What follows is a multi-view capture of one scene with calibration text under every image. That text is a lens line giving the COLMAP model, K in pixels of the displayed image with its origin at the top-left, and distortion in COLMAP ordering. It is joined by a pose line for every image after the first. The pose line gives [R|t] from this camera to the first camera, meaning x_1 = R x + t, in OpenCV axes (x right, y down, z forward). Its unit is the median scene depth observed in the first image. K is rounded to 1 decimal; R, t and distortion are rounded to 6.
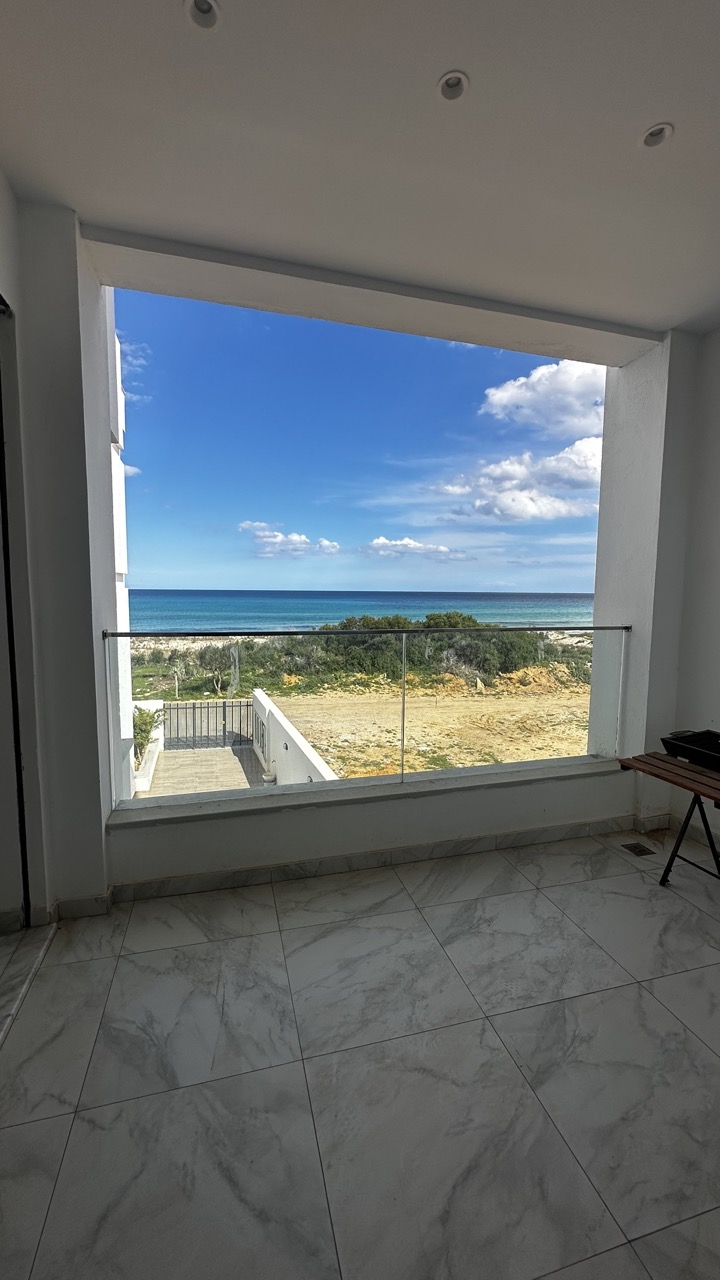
lens RADIAL K [[515.4, 0, 358.5], [0, 515.4, 645.9], [0, 0, 1]] dist [0.001688, 0.000464]
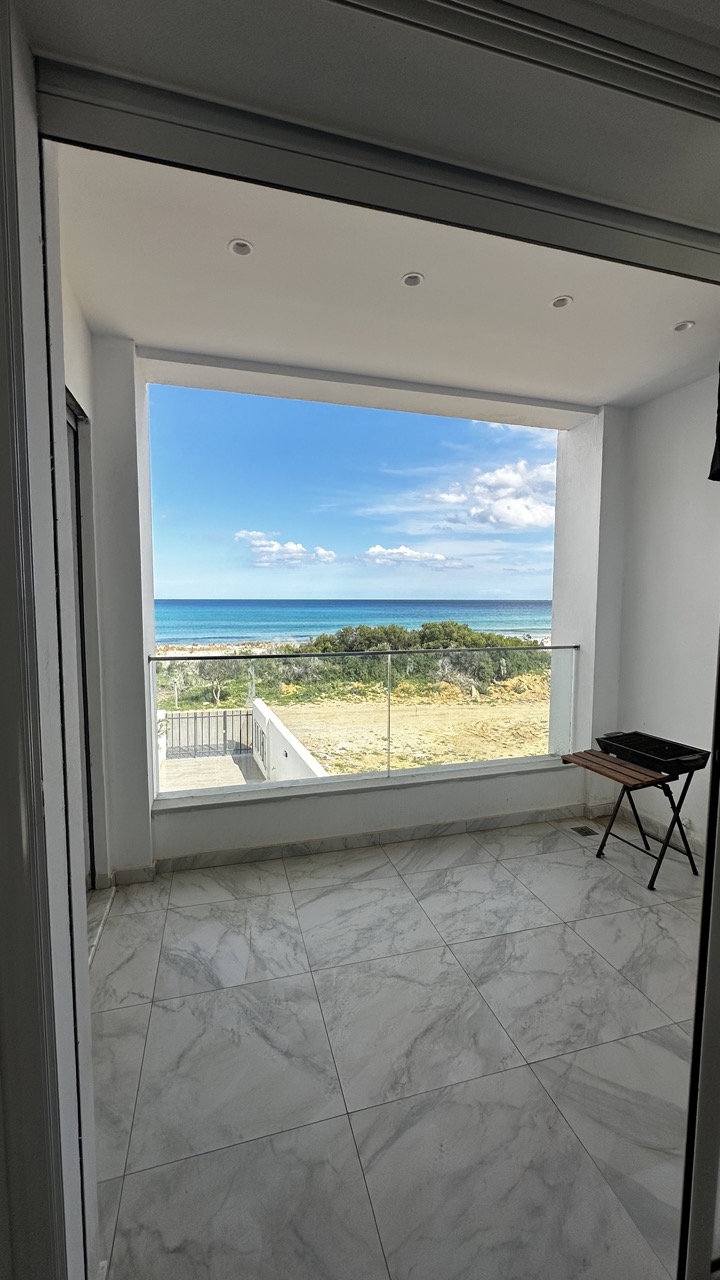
lens RADIAL K [[515.4, 0, 358.5], [0, 515.4, 645.9], [0, 0, 1]] dist [0.001688, 0.000464]
pose [[0.999956, -0.007277, 0.005884, 0.010489], [0.007372, 0.999841, -0.016234, -0.028816], [-0.005765, 0.016277, 0.999851, -0.254280]]
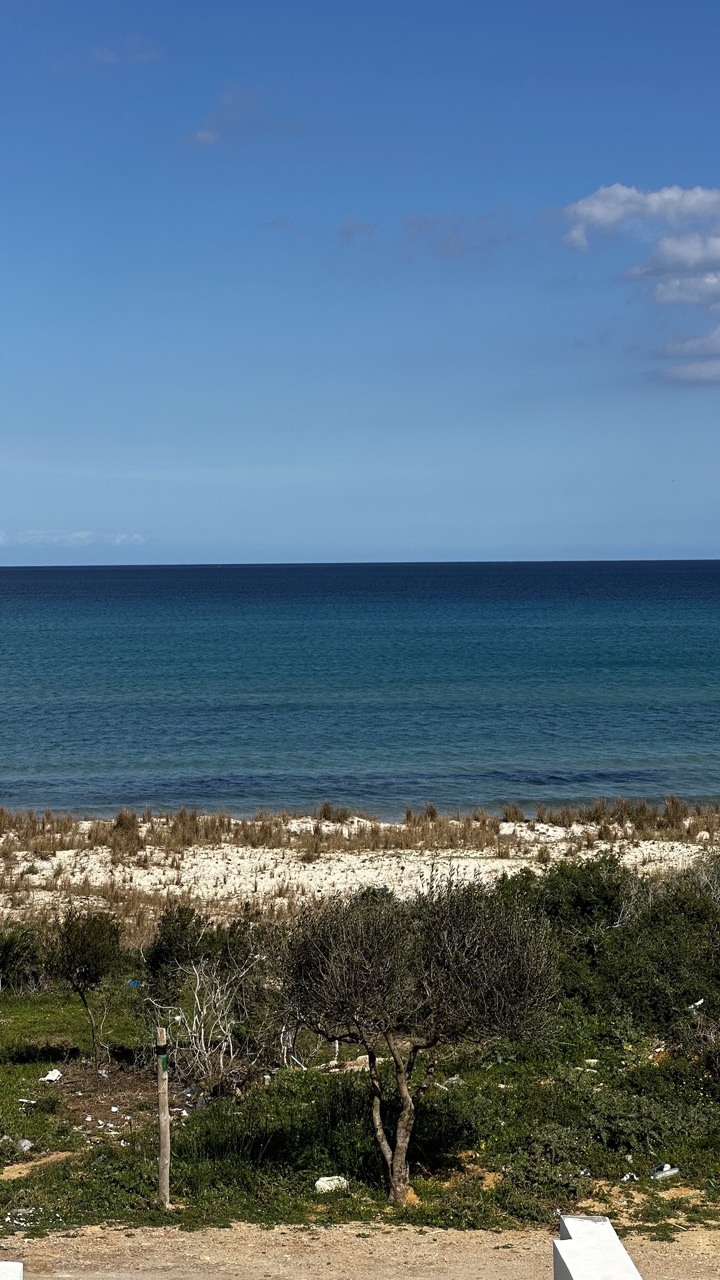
lens RADIAL K [[2926.4, 0, 360.0], [0, 2926.4, 640.0], [0, 0, 1]] dist [0.033243, 0.145802]
pose [[0.955707, -0.016576, -0.293854, -0.066376], [-0.006781, 0.996908, -0.078289, -0.110052], [0.294243, 0.076814, 0.952639, 1.194570]]
